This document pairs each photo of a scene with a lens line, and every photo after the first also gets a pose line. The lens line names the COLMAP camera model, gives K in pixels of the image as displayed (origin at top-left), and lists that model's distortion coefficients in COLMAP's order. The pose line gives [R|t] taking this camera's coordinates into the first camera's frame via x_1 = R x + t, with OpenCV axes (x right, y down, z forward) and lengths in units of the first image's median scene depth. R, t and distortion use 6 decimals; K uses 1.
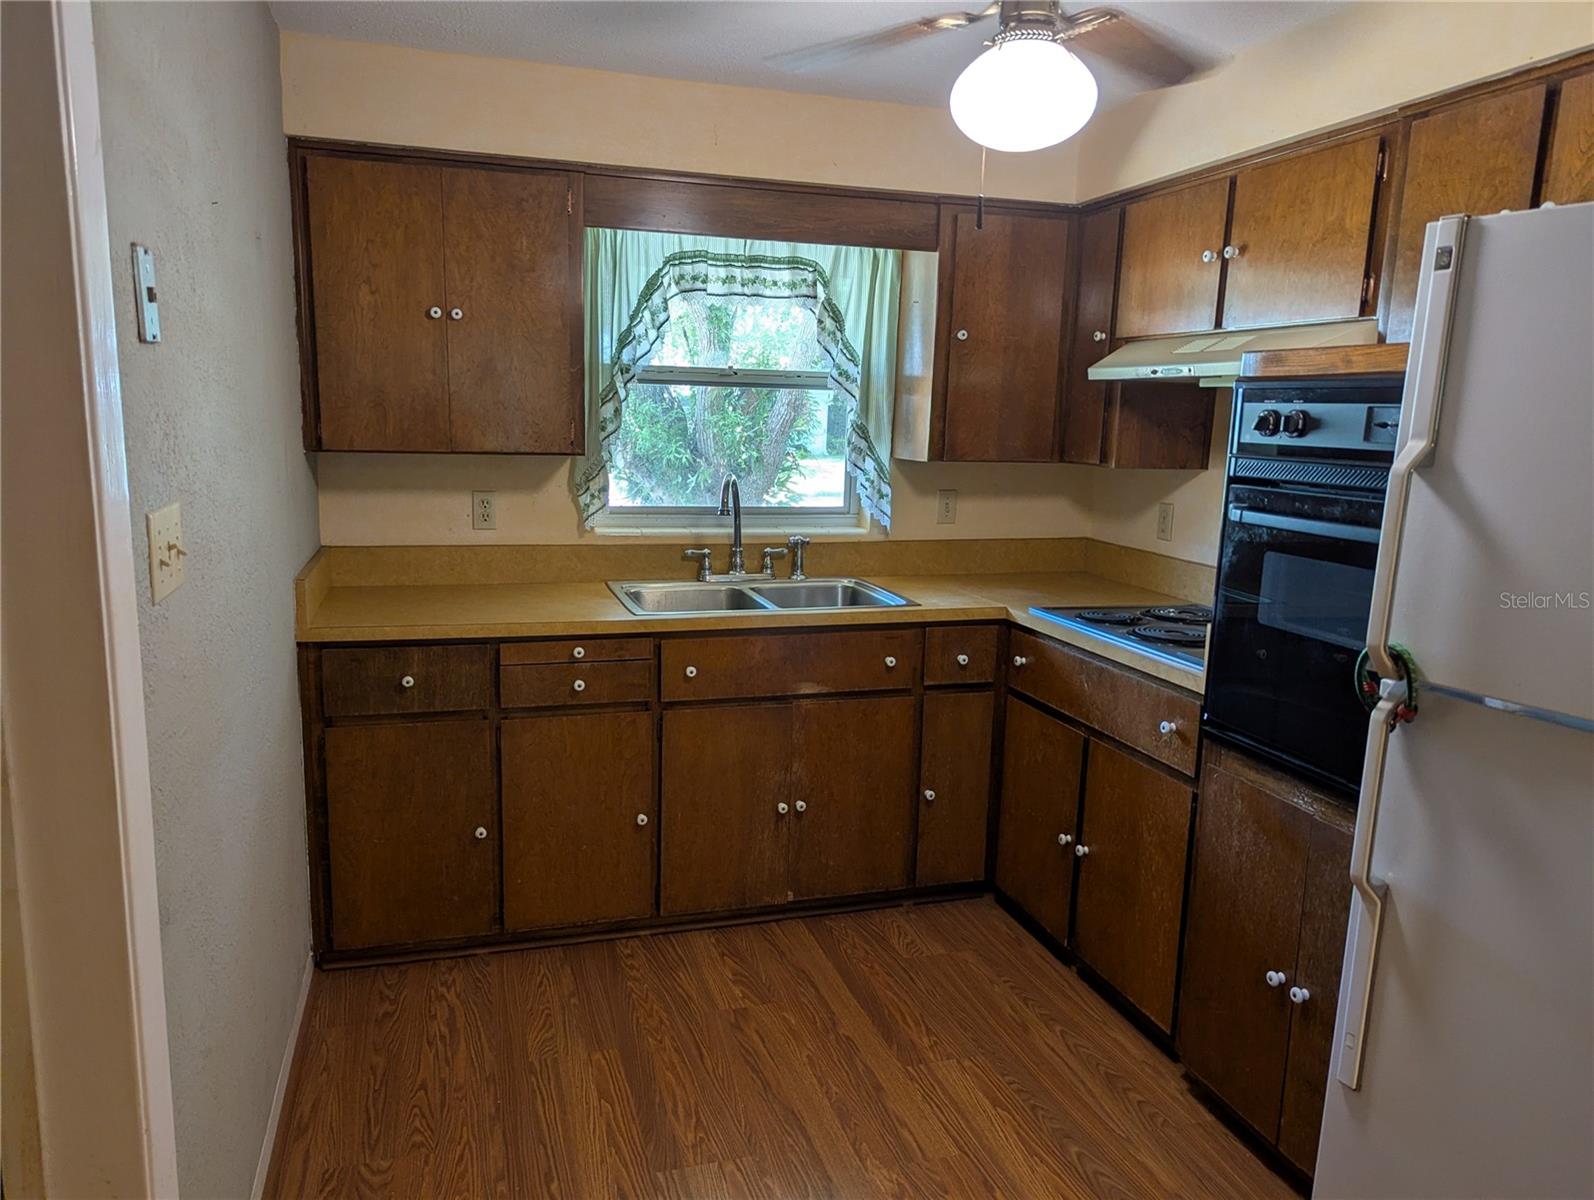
lens RADIAL K [[1132.8, 0, 792.0], [0, 1132.8, 617.6], [0, 0, 1]] dist [0.076608, -0.085223]
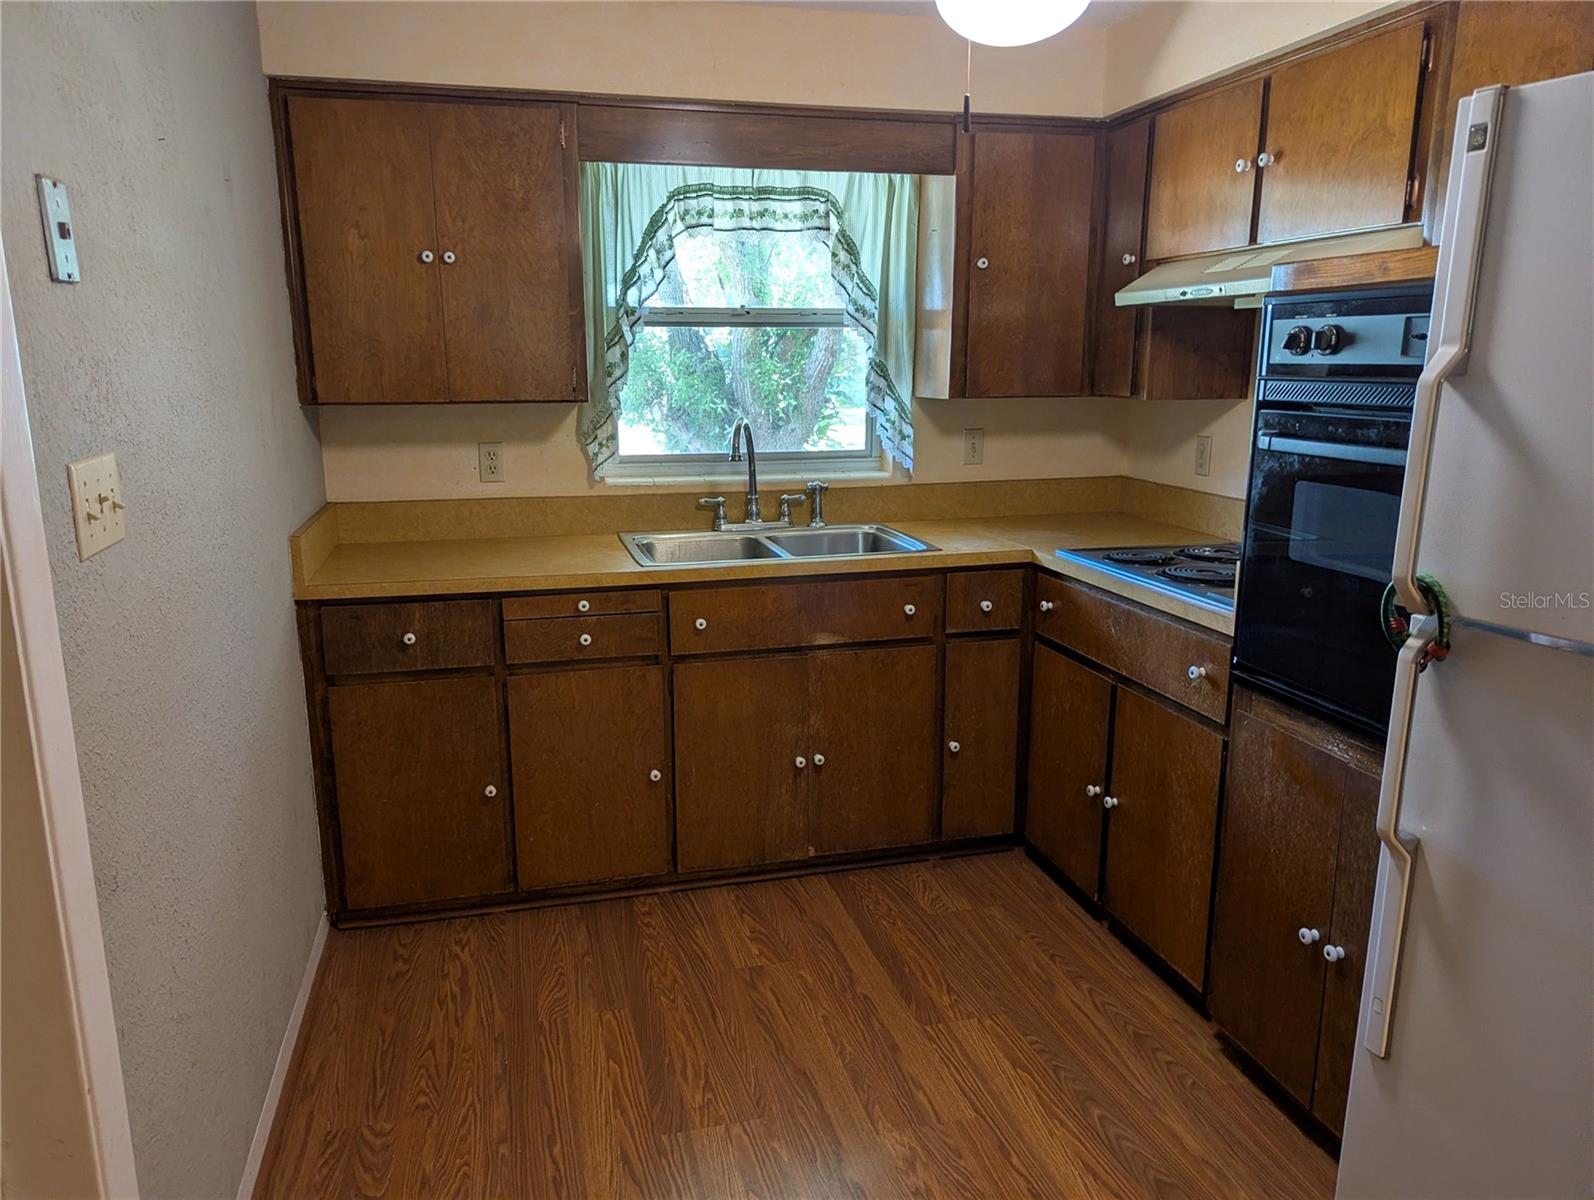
lens RADIAL K [[1136.3, 0, 790.2], [0, 1136.3, 615.0], [0, 0, 1]] dist [0.067138, -0.072966]
pose [[0.998559, -0.019208, -0.050107, 0.037561], [0.021164, 0.999023, 0.038802, 0.004506], [0.049313, -0.039806, 0.997990, 0.037336]]
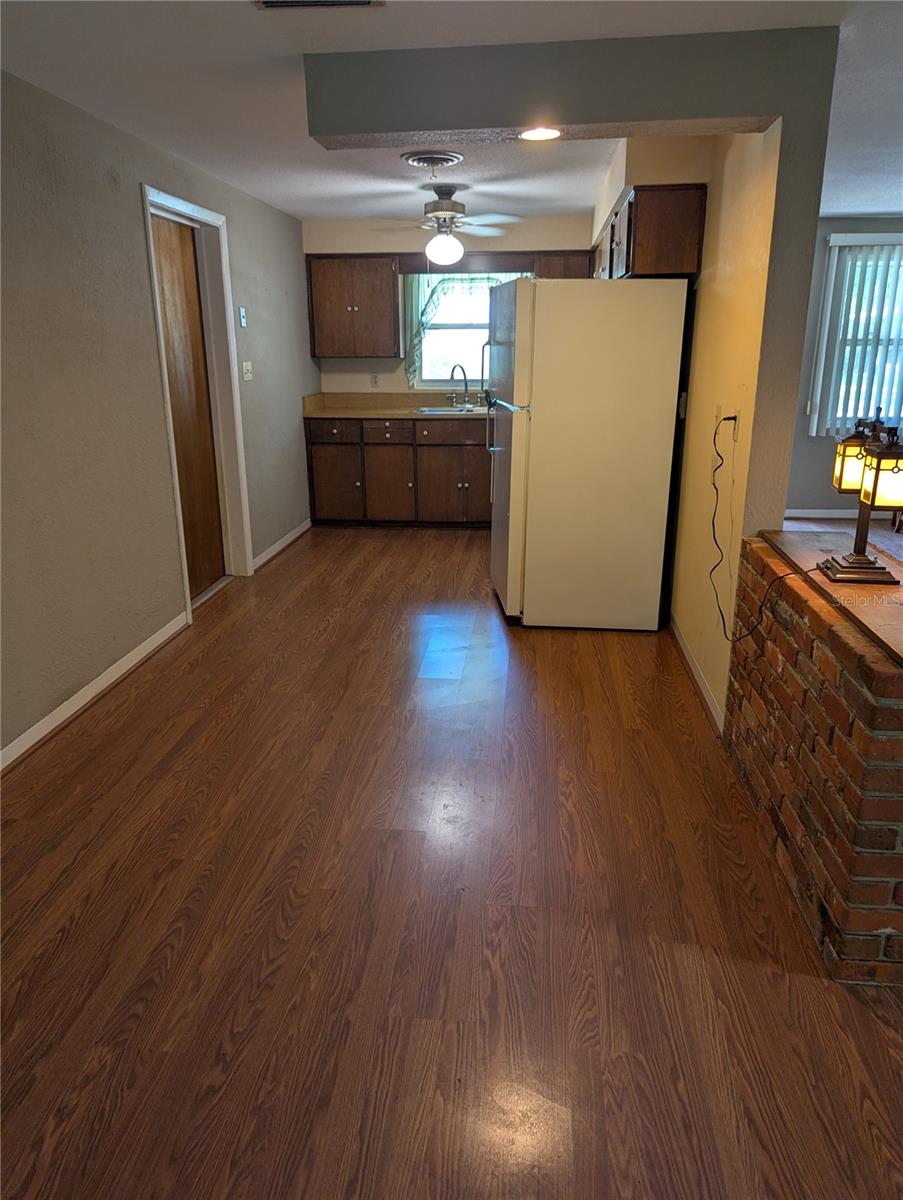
lens RADIAL K [[855.4, 0, 455.3], [0, 855.4, 607.8], [0, 0, 1]] dist [0.067138, -0.072966]
pose [[0.925207, 0.081808, -0.370540, 0.868061], [-0.040109, 0.992097, 0.118886, 0.237788], [0.377338, -0.095132, 0.921177, -1.079462]]
